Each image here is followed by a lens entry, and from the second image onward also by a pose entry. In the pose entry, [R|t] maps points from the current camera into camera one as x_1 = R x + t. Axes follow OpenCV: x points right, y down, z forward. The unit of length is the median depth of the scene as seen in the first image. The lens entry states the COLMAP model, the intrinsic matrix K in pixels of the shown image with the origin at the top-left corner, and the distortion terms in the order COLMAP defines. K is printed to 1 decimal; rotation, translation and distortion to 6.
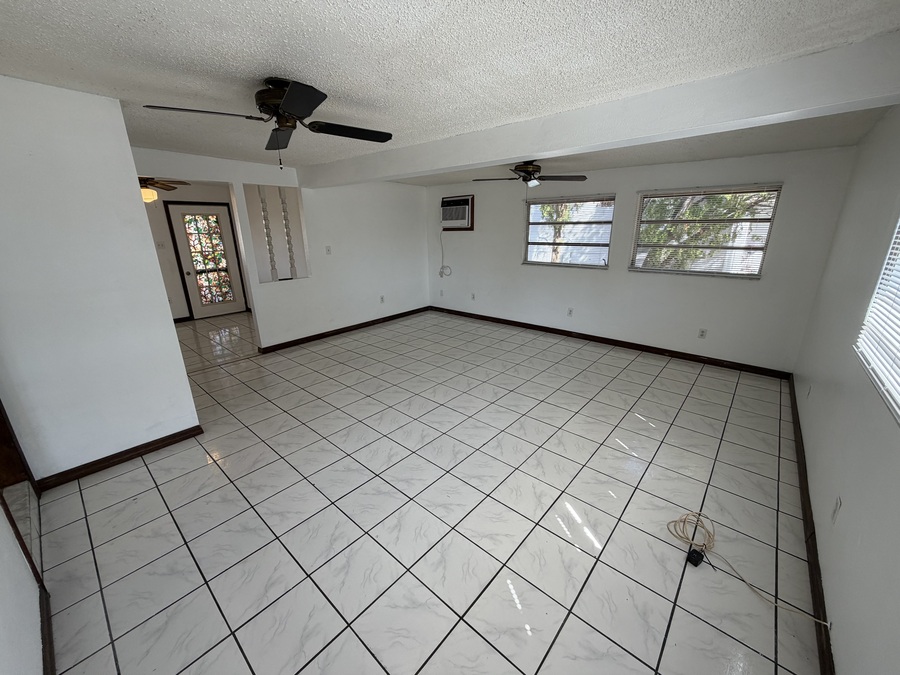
lens RADIAL K [[359.3, 0, 448.3], [0, 359.3, 336.2], [0, 0, 1]] dist [0.006762, -0.000370]
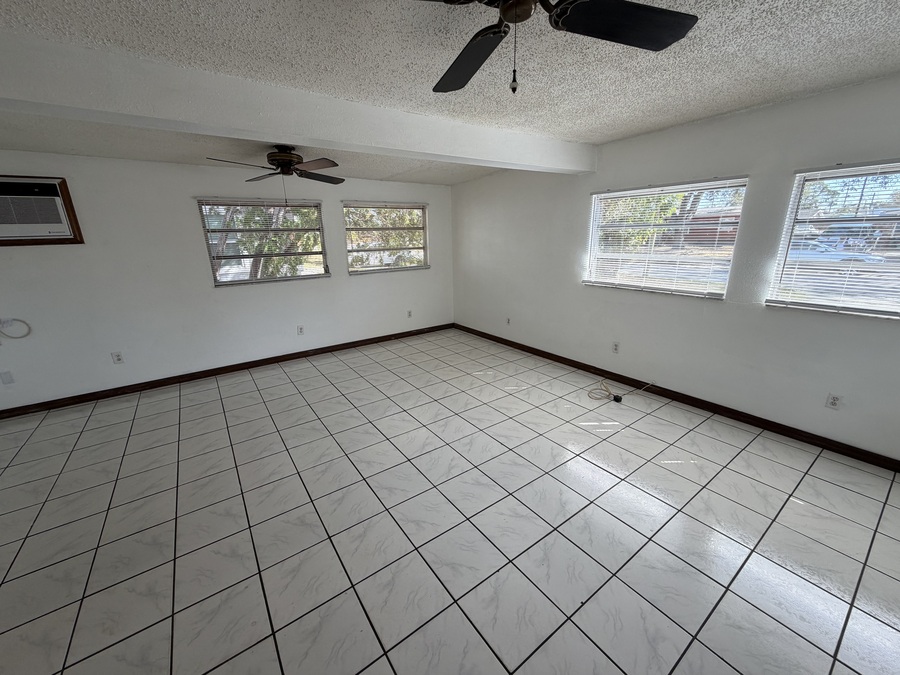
lens RADIAL K [[359.3, 0, 448.3], [0, 359.3, 336.2], [0, 0, 1]] dist [0.006762, -0.000370]
pose [[0.225041, -0.264634, 0.937723, -0.512311], [0.303057, 0.933684, 0.190764, -0.138809], [-0.926020, 0.241254, 0.290316, 0.507651]]
